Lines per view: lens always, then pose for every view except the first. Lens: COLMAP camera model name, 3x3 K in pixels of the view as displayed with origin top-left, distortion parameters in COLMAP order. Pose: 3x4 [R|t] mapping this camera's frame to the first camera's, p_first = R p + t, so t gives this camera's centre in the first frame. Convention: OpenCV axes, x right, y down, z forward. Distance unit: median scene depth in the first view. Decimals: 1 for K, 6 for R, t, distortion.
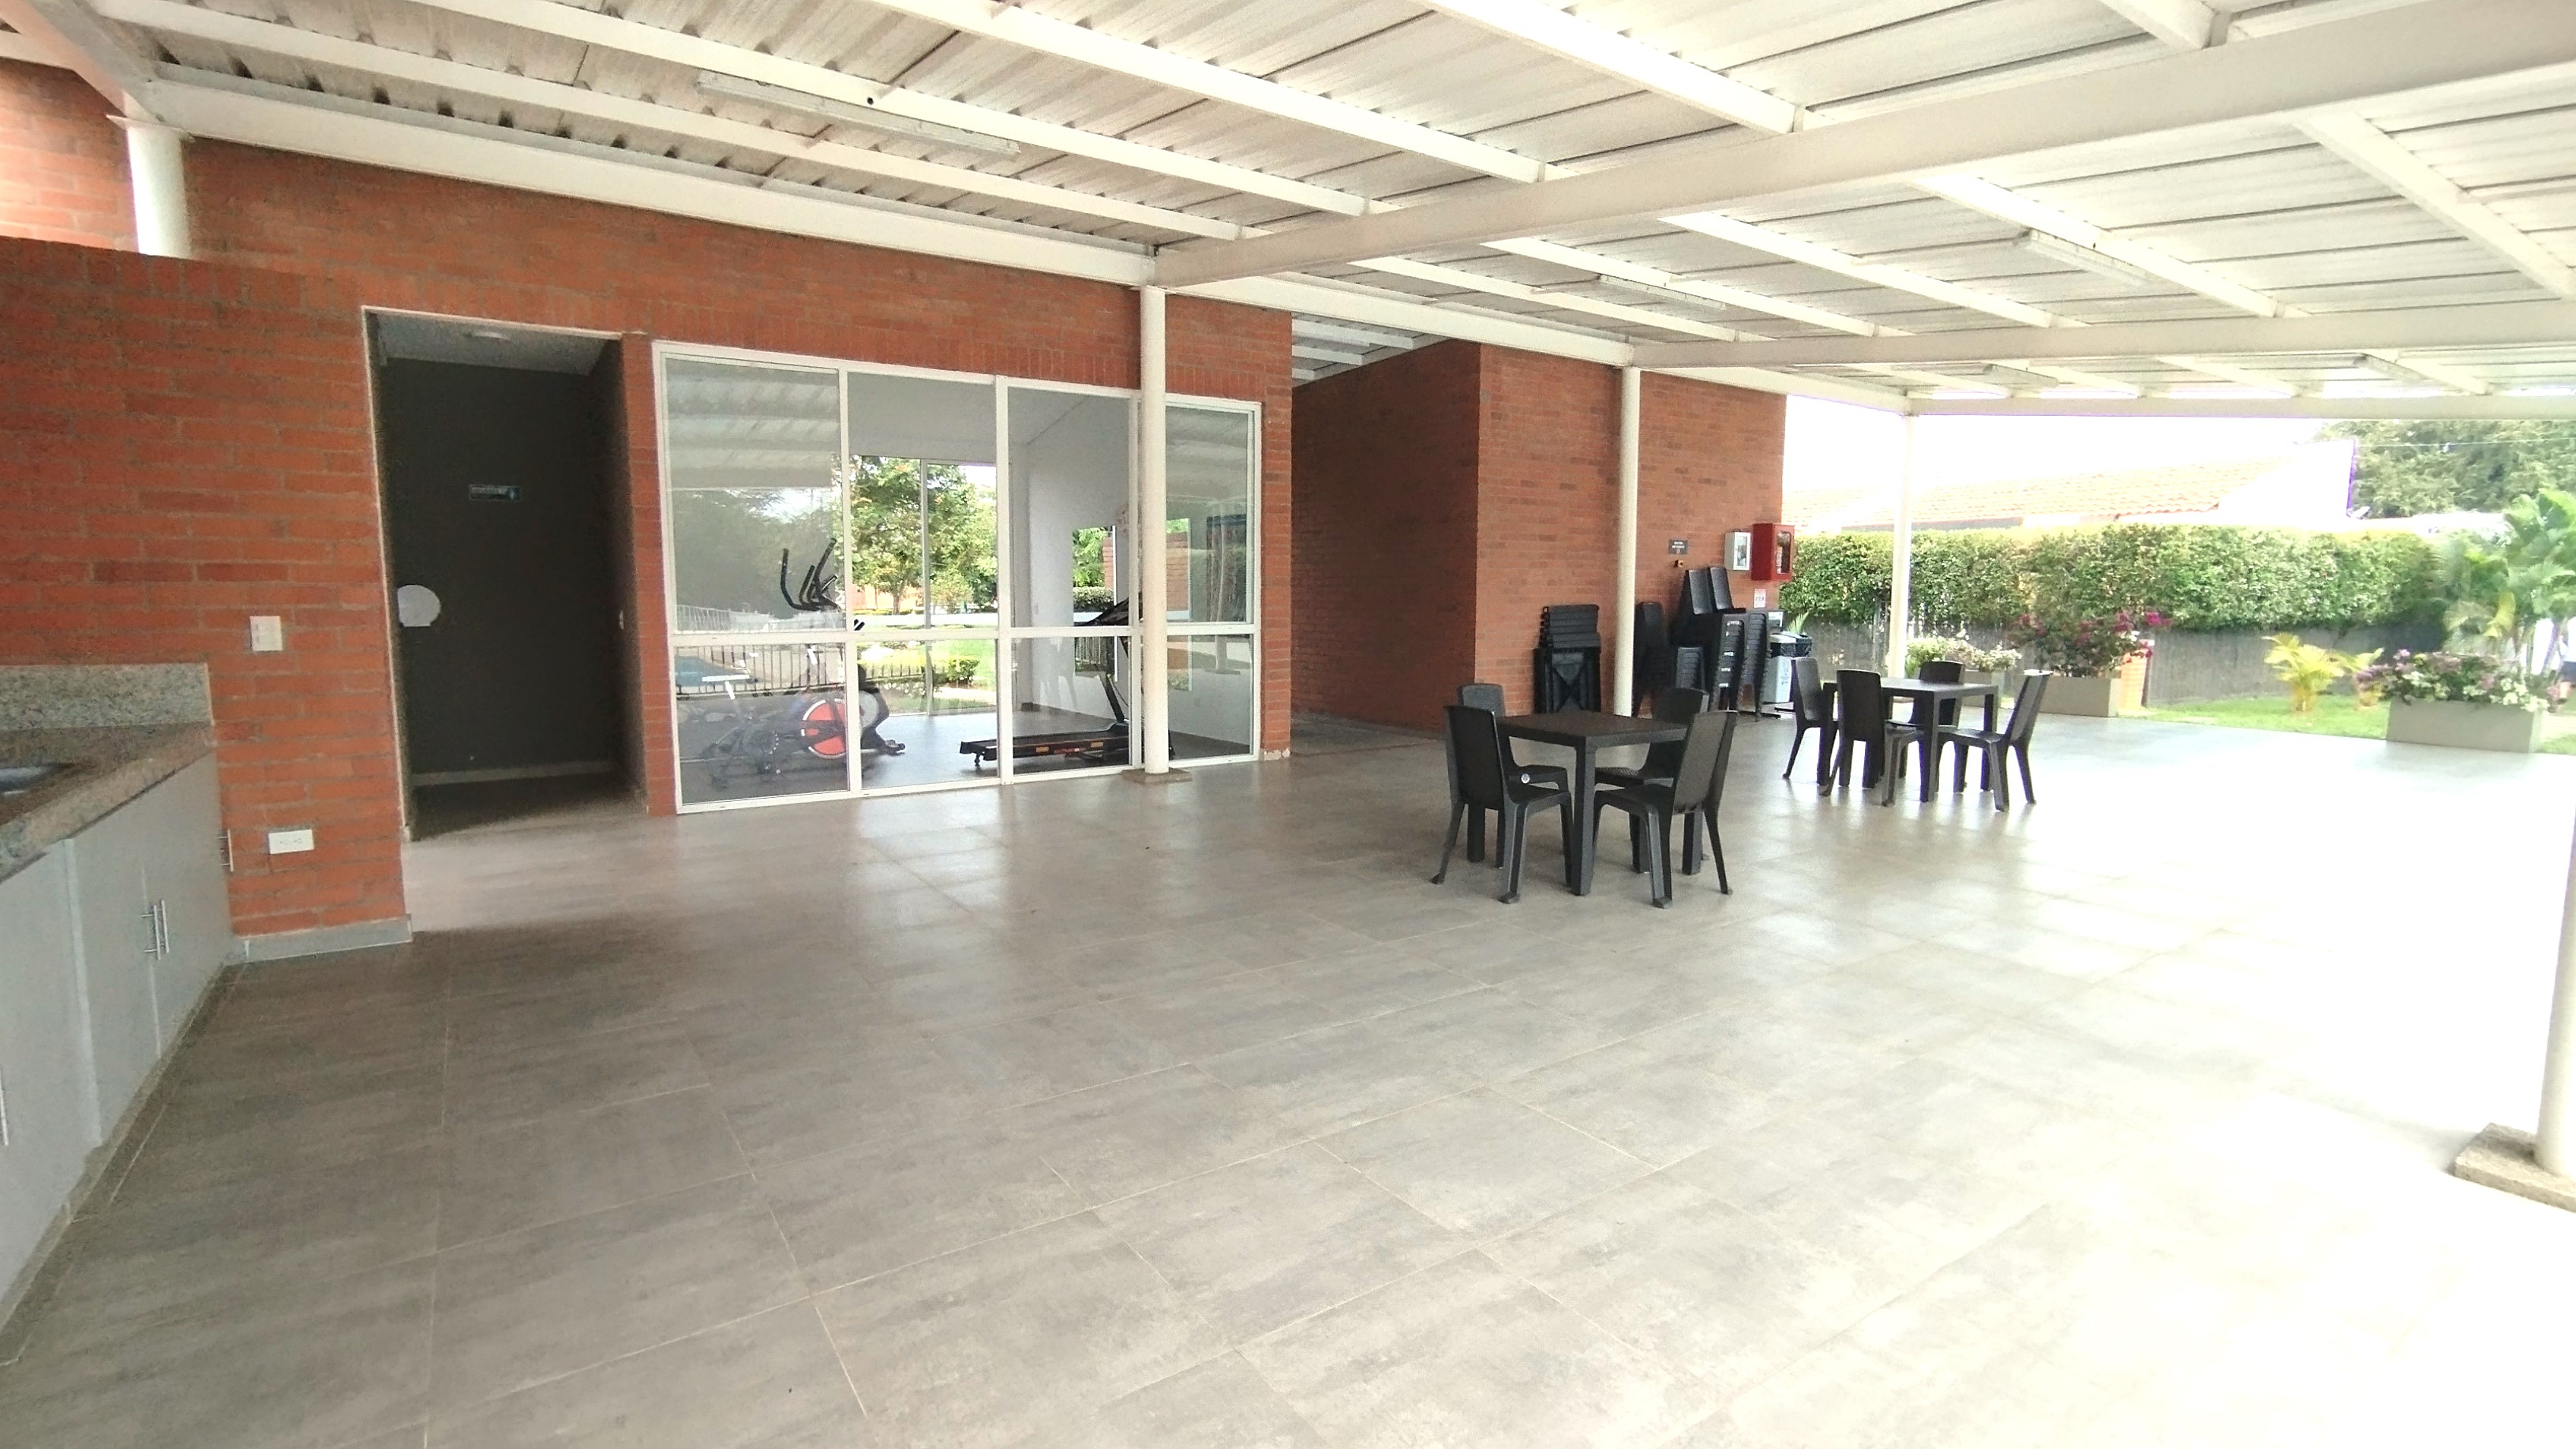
lens RADIAL K [[1166.0, 0, 1290.2], [0, 1166.0, 709.5], [0, 0, 1]] dist [-0.060697, 0.058961]
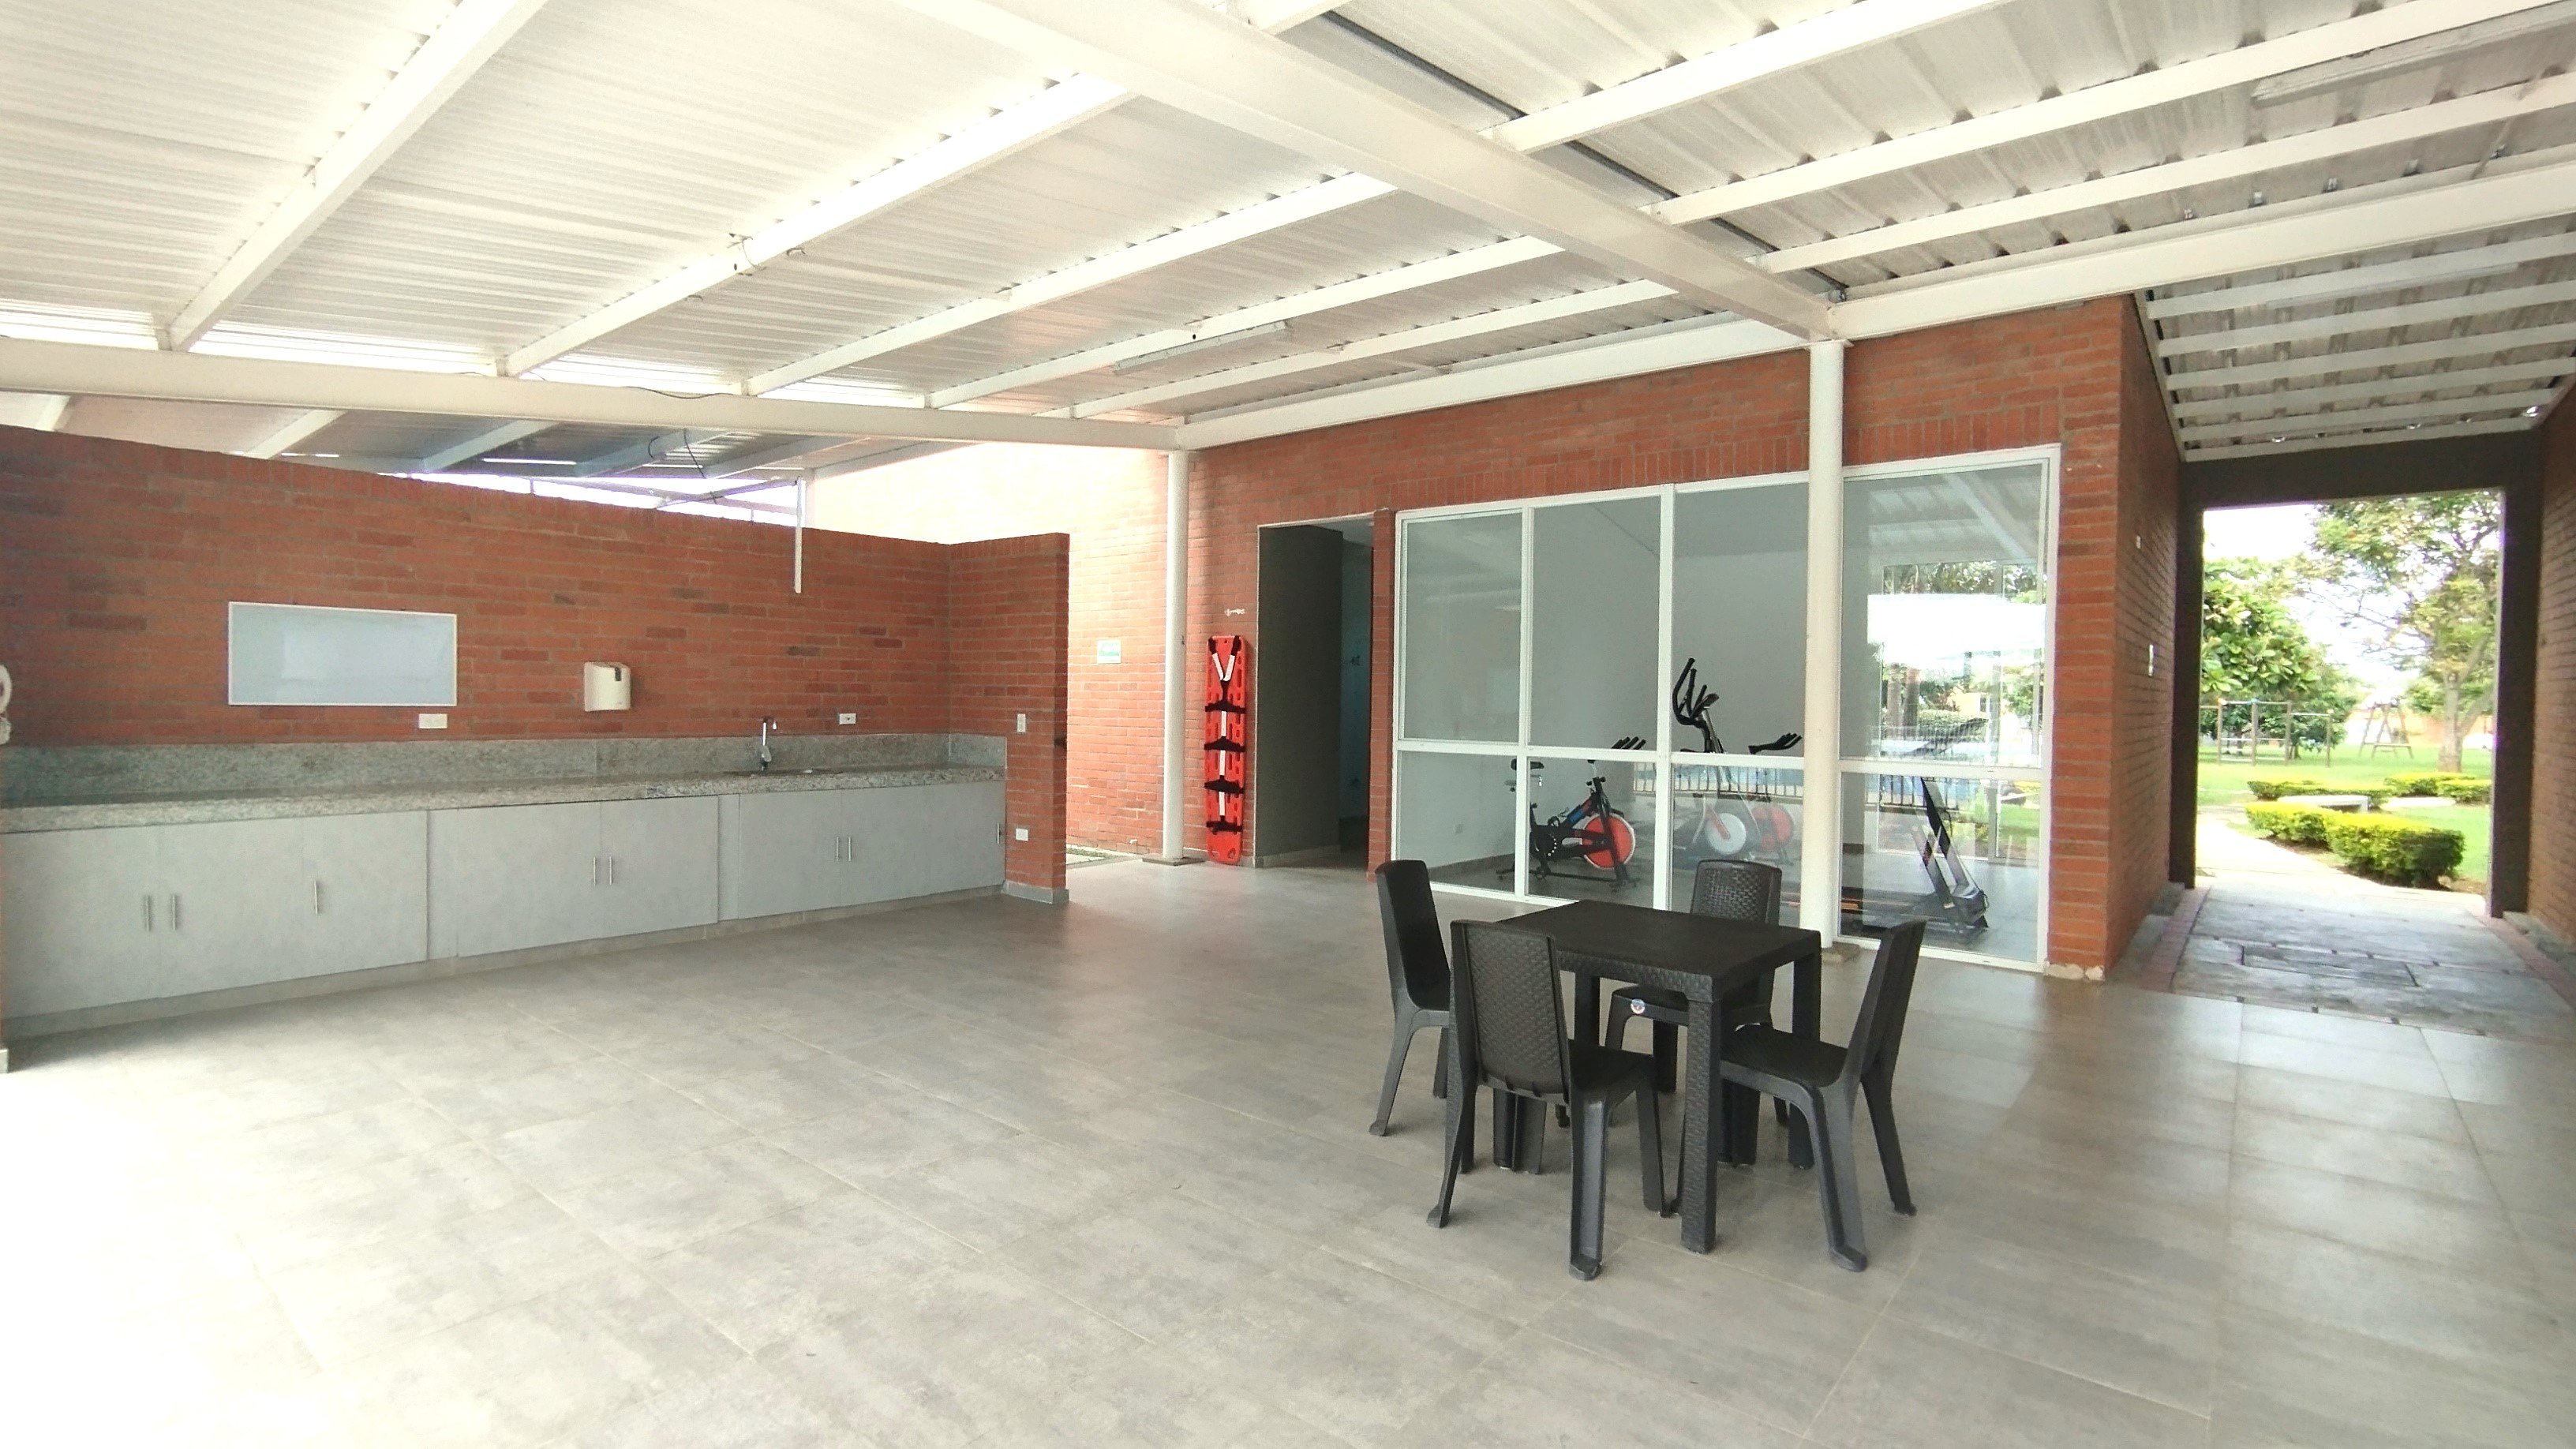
lens RADIAL K [[1166.0, 0, 1290.2], [0, 1166.0, 709.5], [0, 0, 1]] dist [-0.060697, 0.058961]
pose [[0.288639, 0.010898, -0.957376, 1.242036], [-0.114037, 0.993209, -0.023075, -0.109110], [0.950623, 0.115837, 0.287921, 1.005381]]
